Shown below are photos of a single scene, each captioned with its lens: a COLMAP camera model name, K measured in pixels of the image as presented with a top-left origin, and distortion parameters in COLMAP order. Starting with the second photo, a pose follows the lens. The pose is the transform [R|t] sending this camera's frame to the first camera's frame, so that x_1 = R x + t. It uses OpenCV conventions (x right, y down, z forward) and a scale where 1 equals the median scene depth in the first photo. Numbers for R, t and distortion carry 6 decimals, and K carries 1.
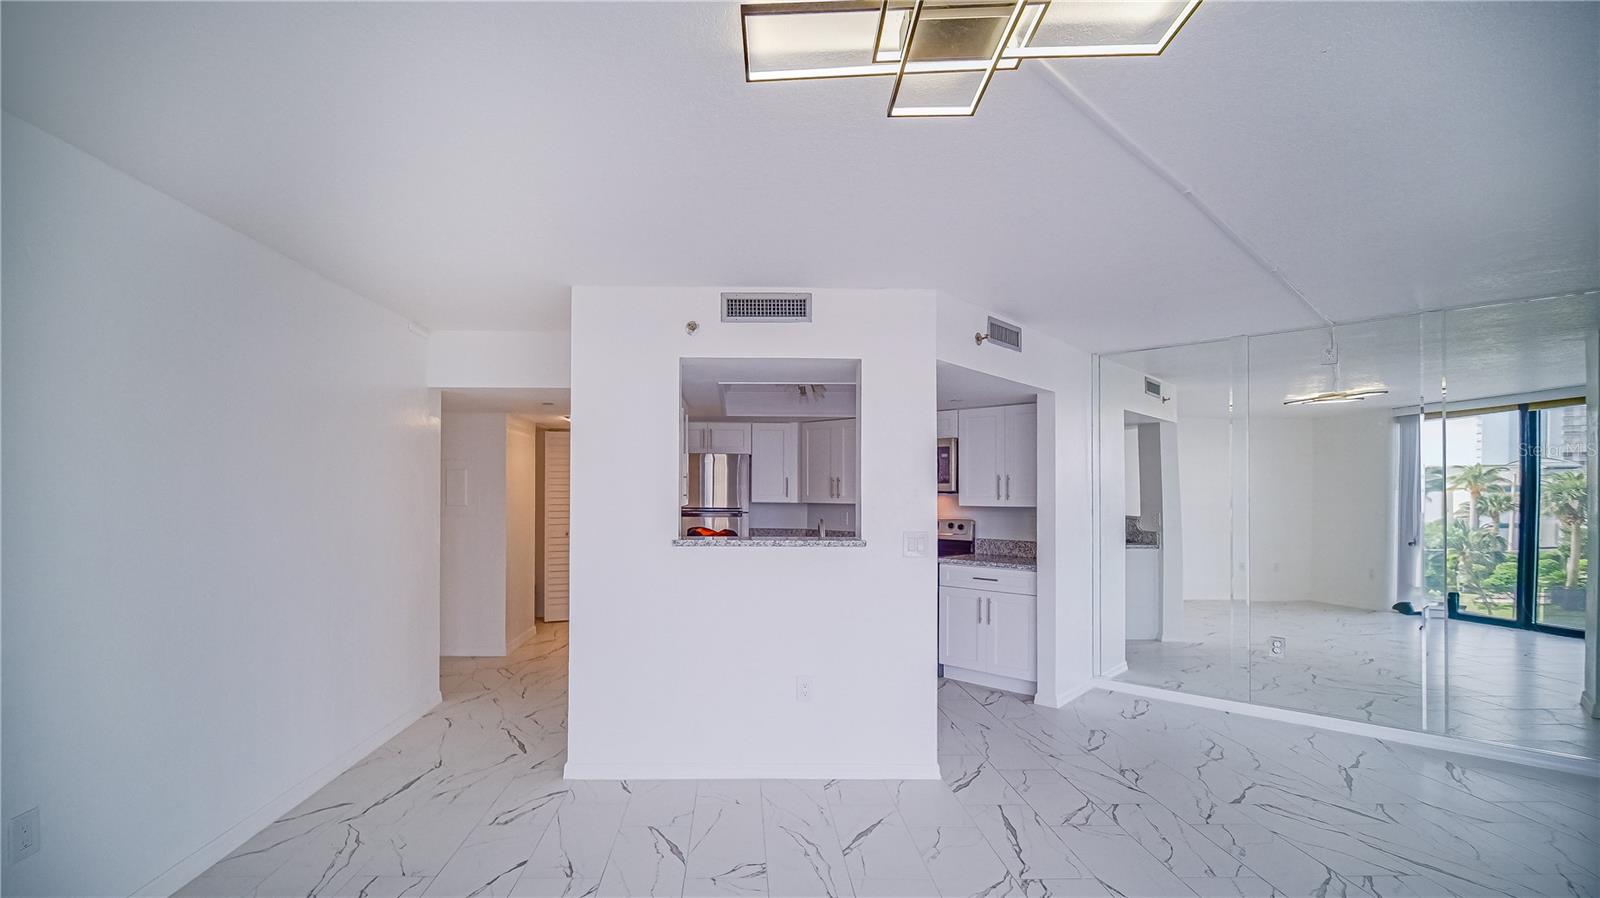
lens RADIAL K [[703.2, 0, 741.3], [0, 703.2, 482.0], [0, 0, 1]] dist [-0.008130, -0.000600]
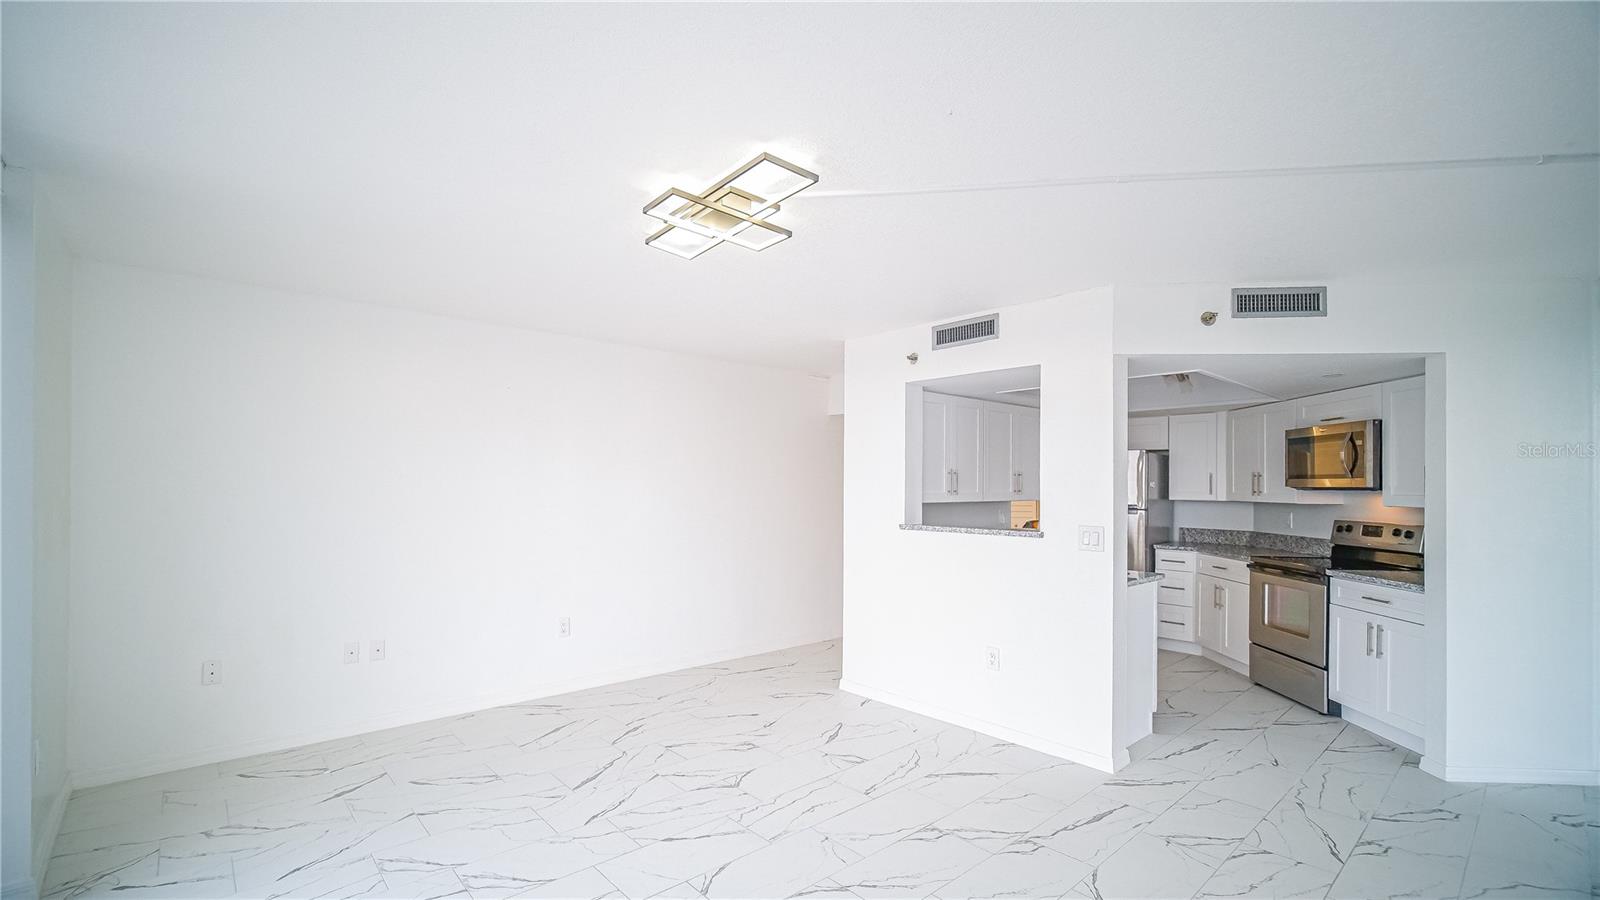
lens RADIAL K [[684.3, 0, 783.7], [0, 684.3, 485.0], [0, 0, 1]] dist [-0.000105, -0.000177]
pose [[0.659287, -0.002462, -0.751887, 0.520247], [0.007682, 0.999965, 0.003461, 0.002800], [0.751852, -0.008058, 0.659283, 0.003973]]
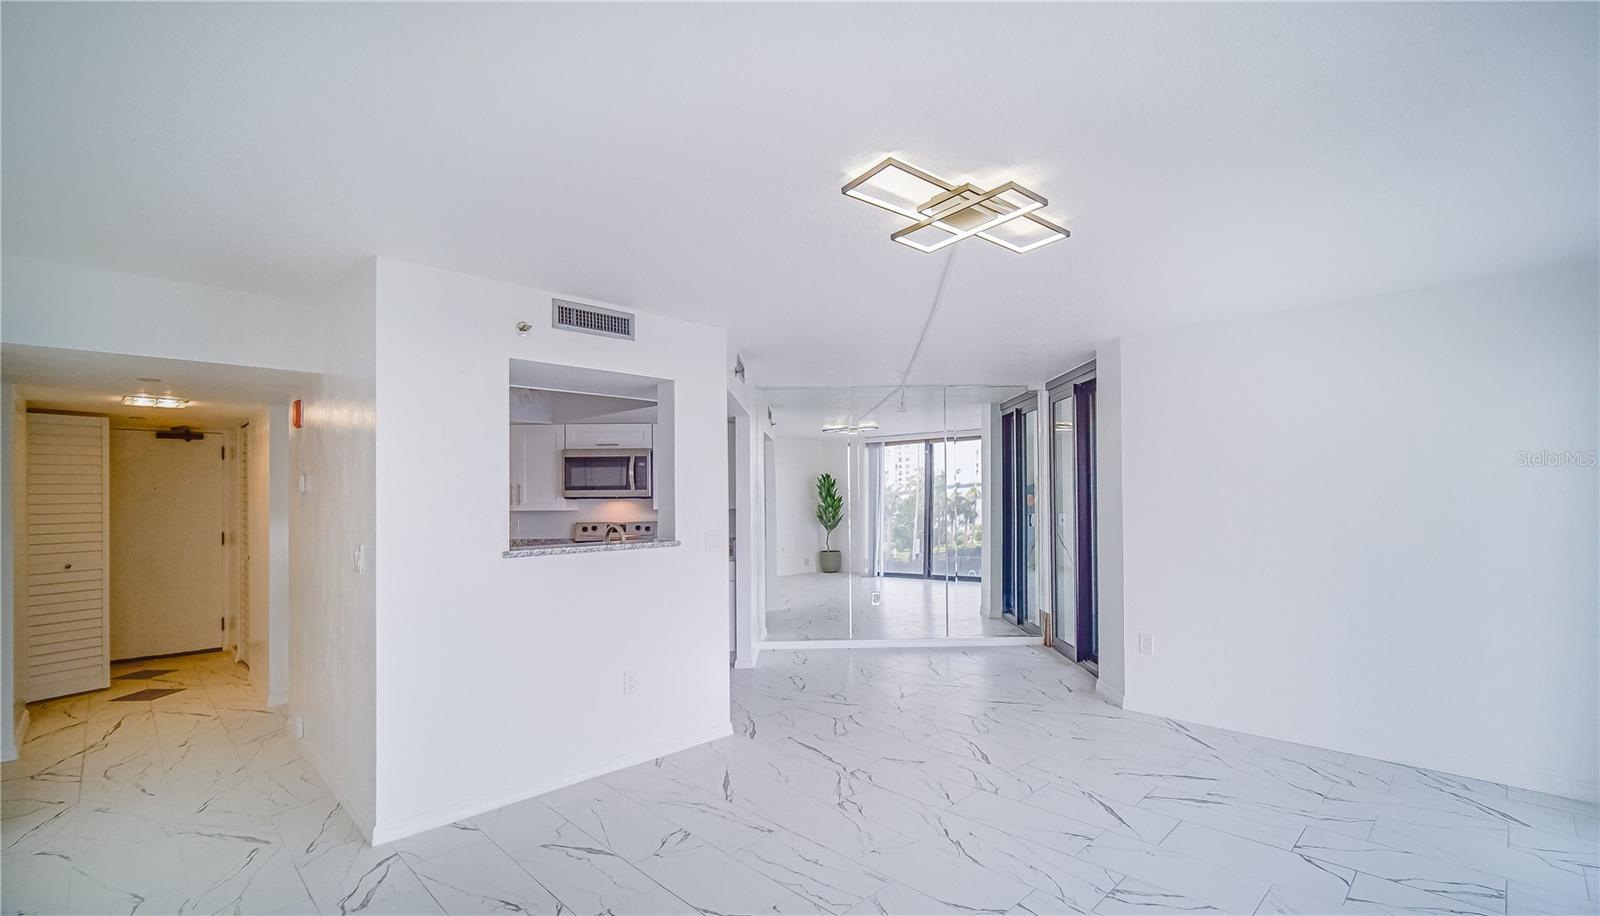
lens RADIAL K [[699.3, 0, 828.1], [0, 699.3, 488.9], [0, 0, 1]] dist [-0.000459, -0.000093]
pose [[0.702415, -0.002957, 0.711762, -0.336356], [0.000789, 0.999994, 0.003375, -0.003012], [-0.711767, -0.001809, 0.702413, 0.025375]]
